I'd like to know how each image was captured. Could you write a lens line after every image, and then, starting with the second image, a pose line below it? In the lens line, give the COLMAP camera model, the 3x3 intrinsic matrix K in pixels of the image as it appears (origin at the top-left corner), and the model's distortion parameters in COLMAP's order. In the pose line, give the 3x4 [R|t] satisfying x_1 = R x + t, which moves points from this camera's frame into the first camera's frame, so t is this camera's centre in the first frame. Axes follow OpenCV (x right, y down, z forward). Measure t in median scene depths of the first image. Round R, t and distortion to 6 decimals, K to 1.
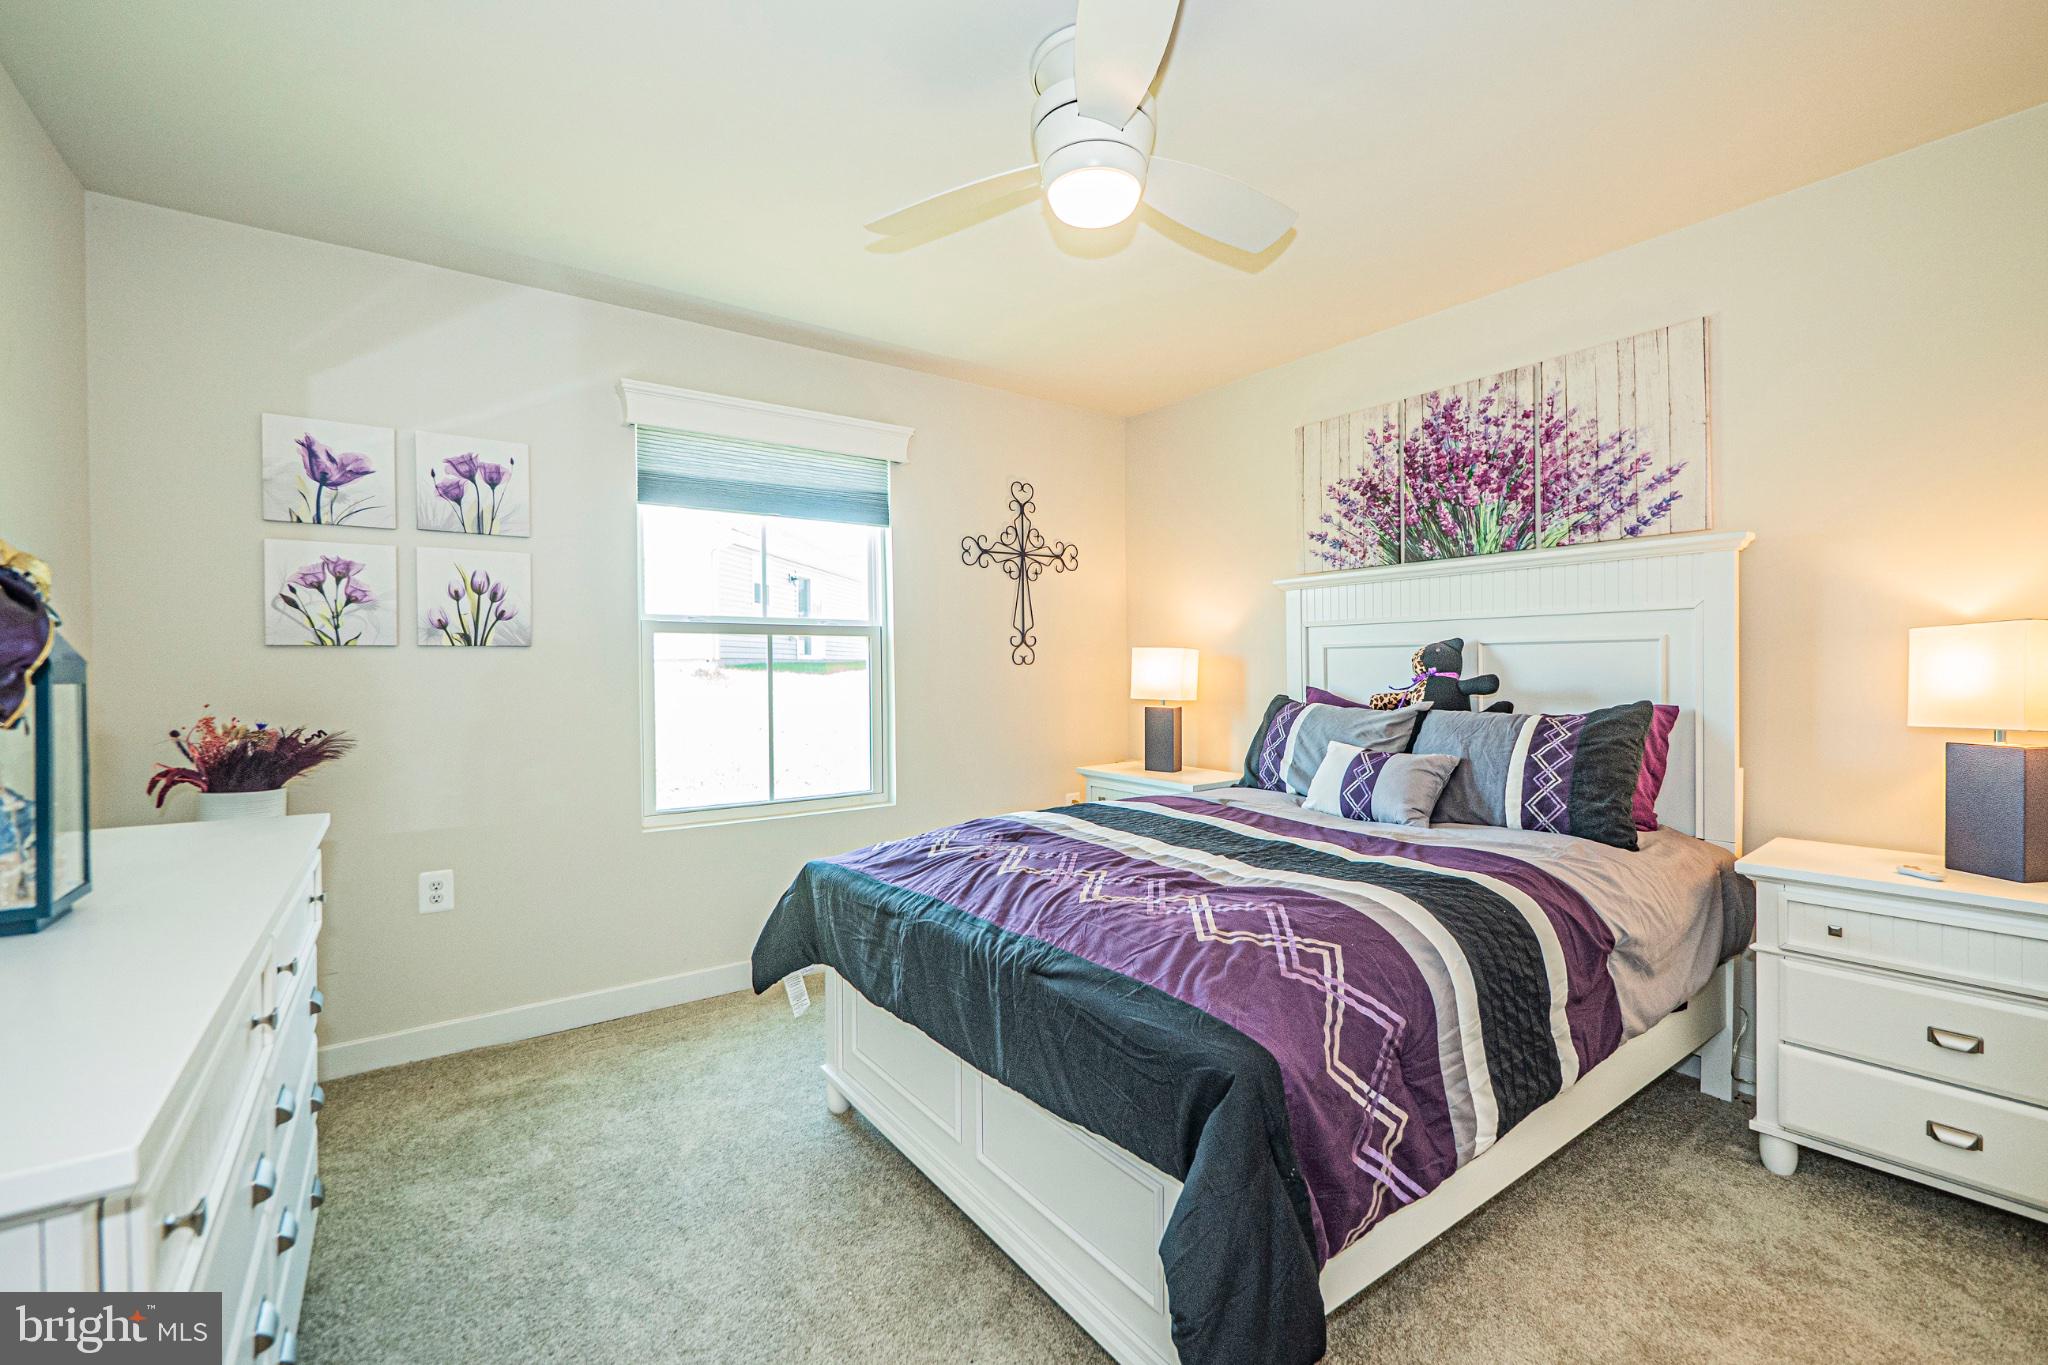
lens RADIAL K [[865.7, 0, 1021.8], [0, 865.7, 673.8], [0, 0, 1]] dist [-0.007162, 0.001662]
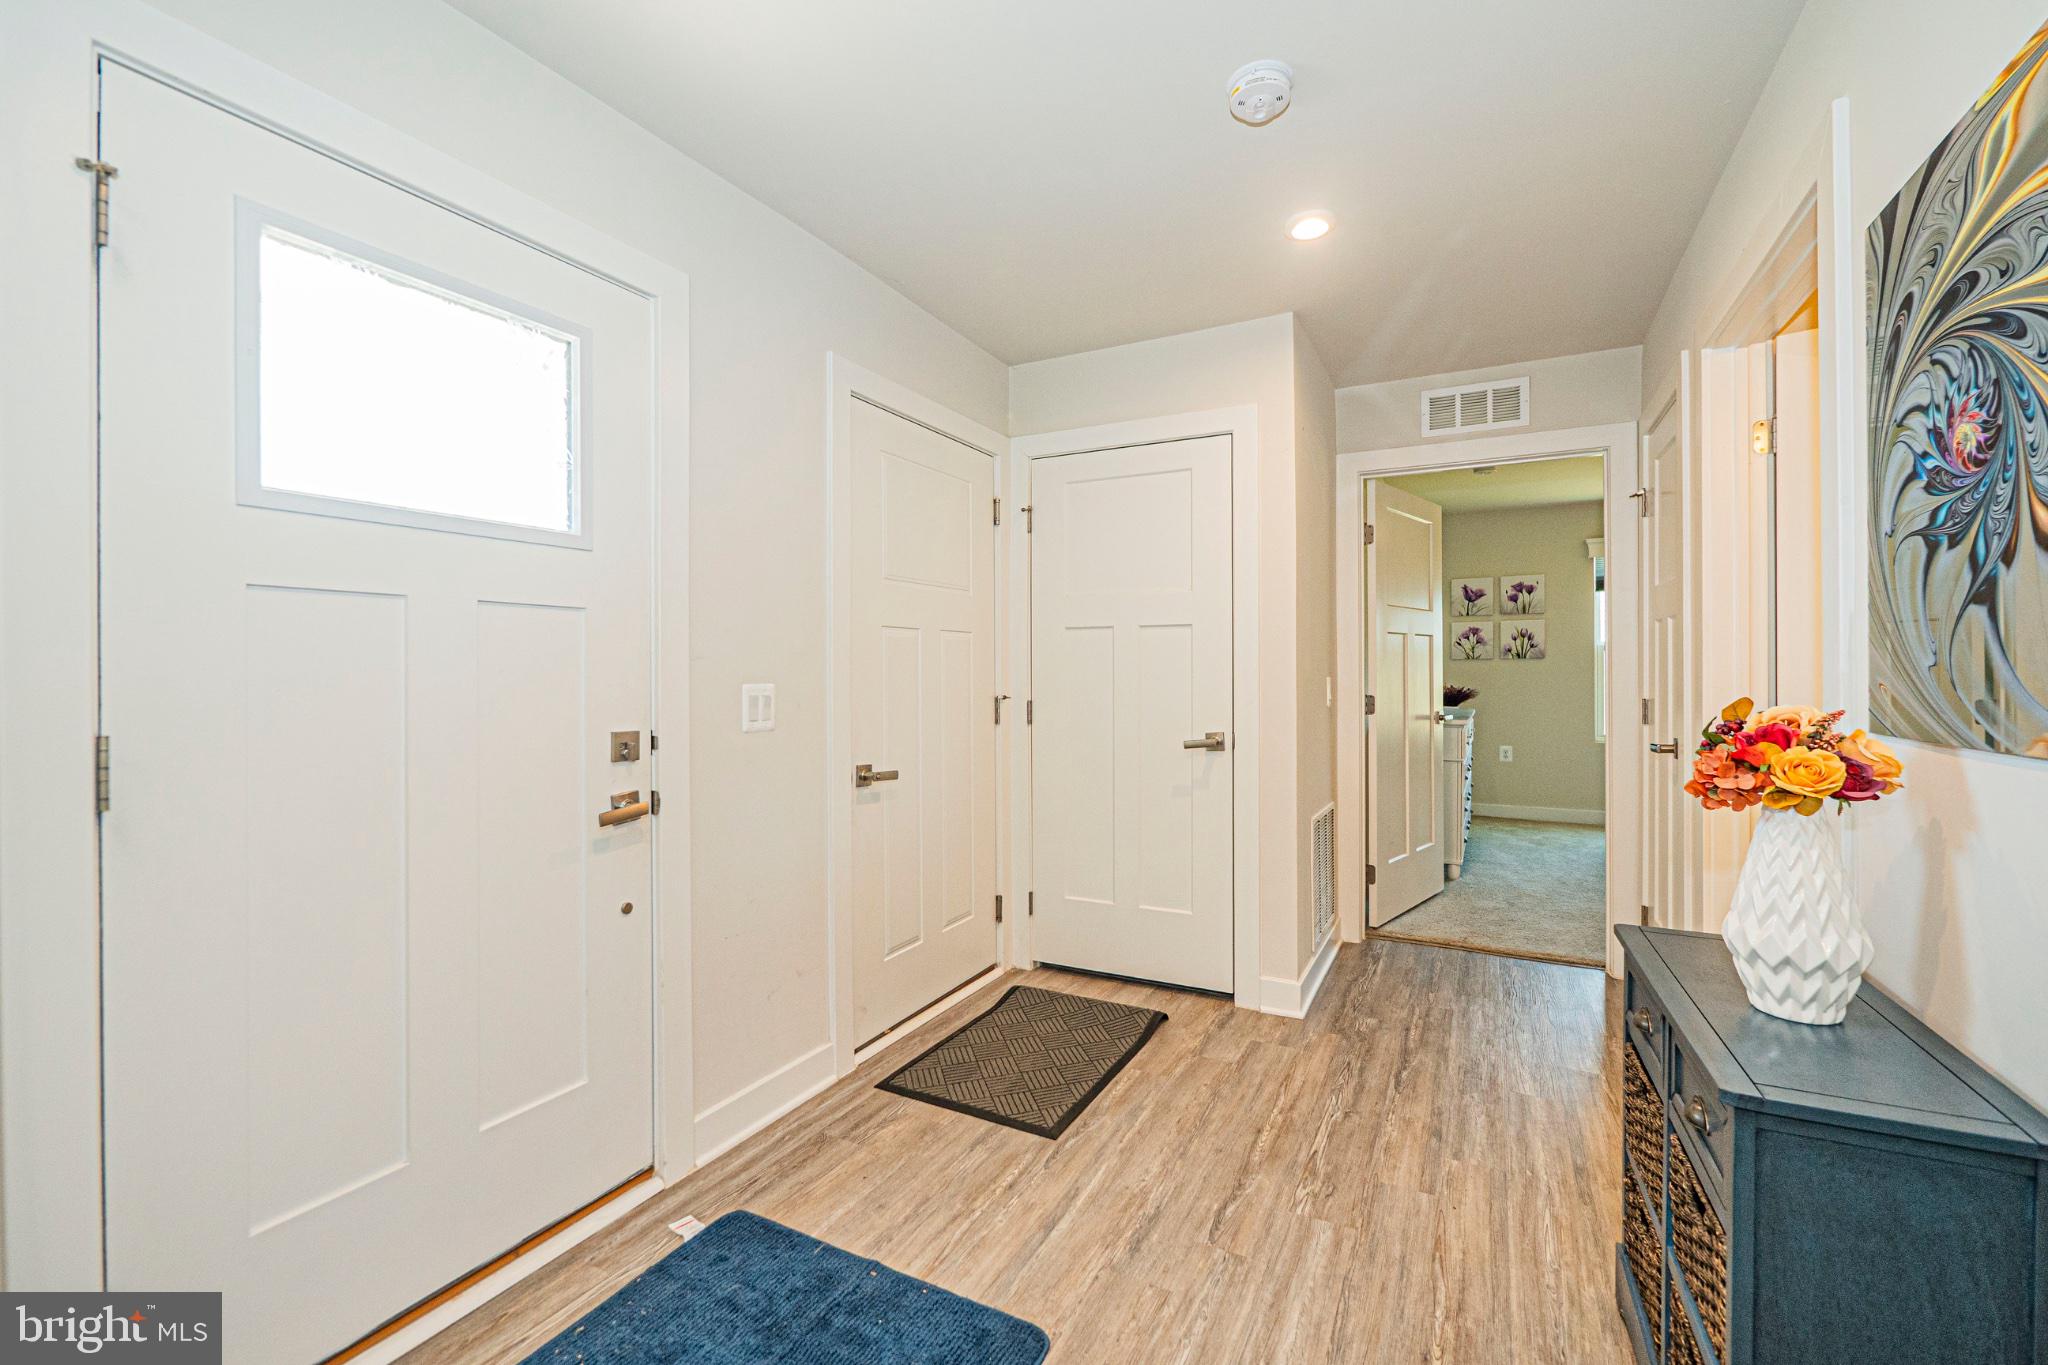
lens RADIAL K [[865.7, 0, 1023.6], [0, 865.7, 675.2], [0, 0, 1]] dist [-0.007162, 0.001662]
pose [[0.480024, 0.006544, -0.877231, 0.904142], [-0.012397, 0.999923, 0.000676, 0.034387], [0.877168, 0.010551, 0.480068, -1.525240]]
